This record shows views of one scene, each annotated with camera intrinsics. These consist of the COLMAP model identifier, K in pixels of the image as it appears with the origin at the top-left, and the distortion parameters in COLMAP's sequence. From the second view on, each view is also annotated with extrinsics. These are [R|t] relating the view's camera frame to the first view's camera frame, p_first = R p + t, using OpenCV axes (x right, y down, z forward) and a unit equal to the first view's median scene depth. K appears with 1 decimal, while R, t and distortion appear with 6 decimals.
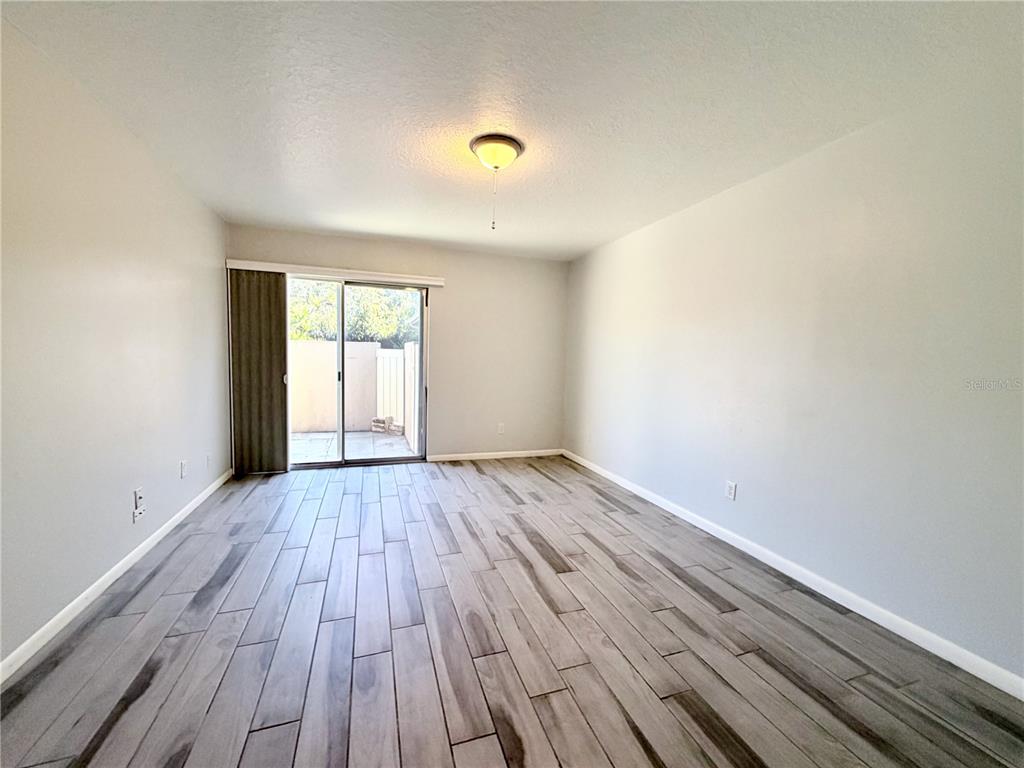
lens RADIAL K [[408.8, 0, 509.6], [0, 408.8, 385.5], [0, 0, 1]] dist [0.000346, 0.000042]
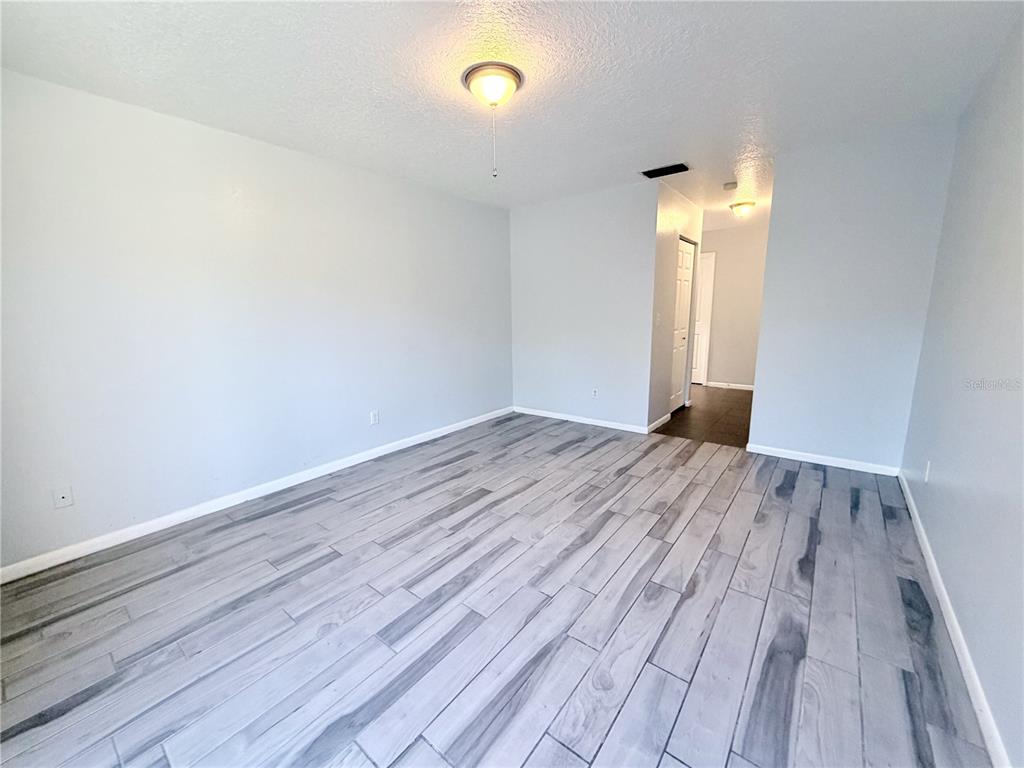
lens RADIAL K [[408.8, 0, 509.6], [0, 408.8, 385.5], [0, 0, 1]] dist [0.000346, 0.000042]
pose [[-0.539588, -0.173114, 0.823939, -0.813493], [0.068005, 0.966474, 0.247597, -0.146758], [-0.839178, 0.189632, -0.509725, 1.410692]]
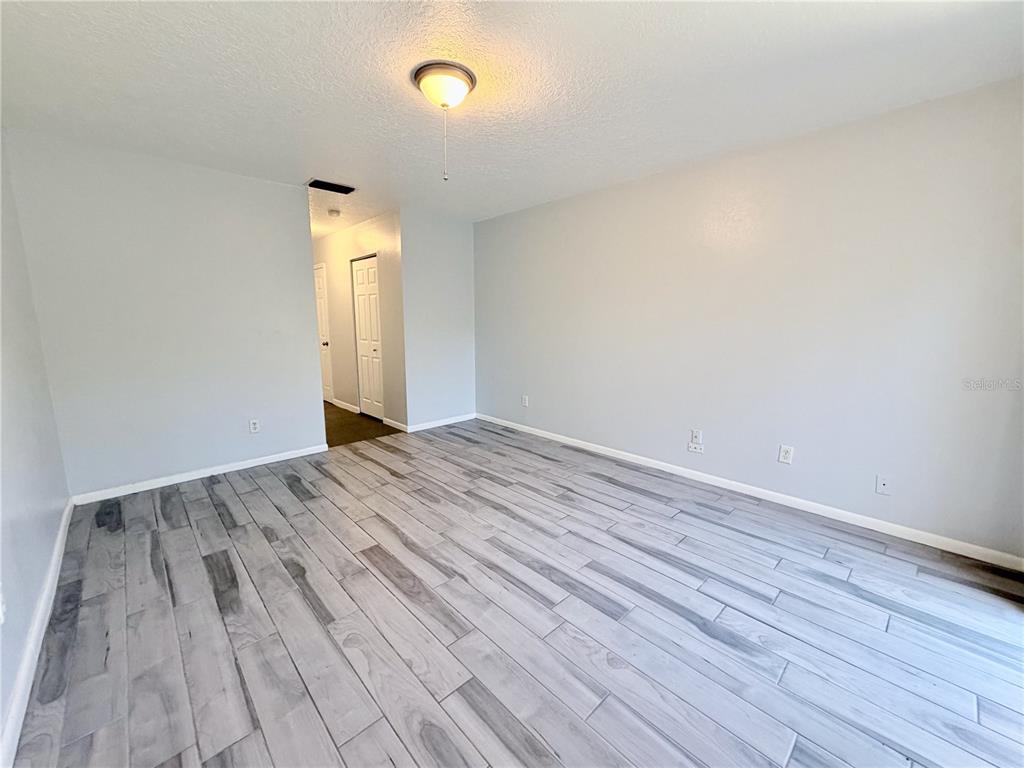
lens RADIAL K [[408.8, 0, 509.6], [0, 408.8, 385.5], [0, 0, 1]] dist [0.000346, 0.000042]
pose [[-0.909708, 0.041119, -0.413208, 0.203250], [-0.055453, 0.974143, 0.219021, -0.144979], [0.411529, 0.222159, -0.883906, 1.778811]]
